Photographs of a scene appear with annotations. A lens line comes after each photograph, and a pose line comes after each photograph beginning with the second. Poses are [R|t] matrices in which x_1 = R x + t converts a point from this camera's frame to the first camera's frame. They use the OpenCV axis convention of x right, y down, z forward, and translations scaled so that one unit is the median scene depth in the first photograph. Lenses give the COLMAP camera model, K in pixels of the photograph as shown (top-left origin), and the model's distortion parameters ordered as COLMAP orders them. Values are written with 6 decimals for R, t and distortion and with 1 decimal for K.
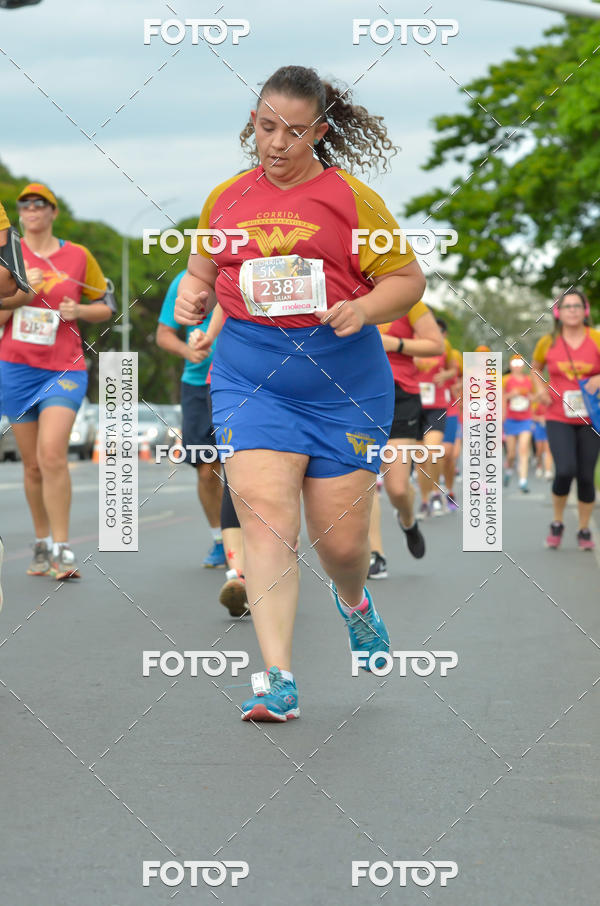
lens RADIAL K [[5901.0, 0, 300.8], [0, 5901.0, 451.4], [0, 0, 1]] dist [-0.094673, 22.146986]
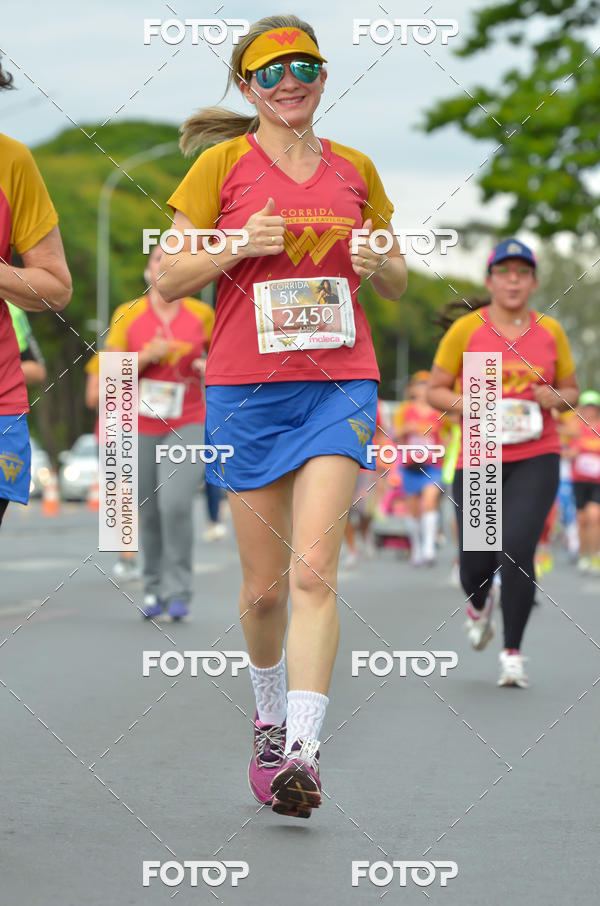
lens RADIAL K [[5901.0, 0, 300.8], [0, 5901.0, 451.4], [0, 0, 1]] dist [-0.094673, 22.146986]
pose [[0.999714, 0.022469, -0.008130, 0.010327], [-0.022542, 0.999705, -0.009002, -0.000268], [0.007925, 0.009183, 0.999926, 0.380143]]
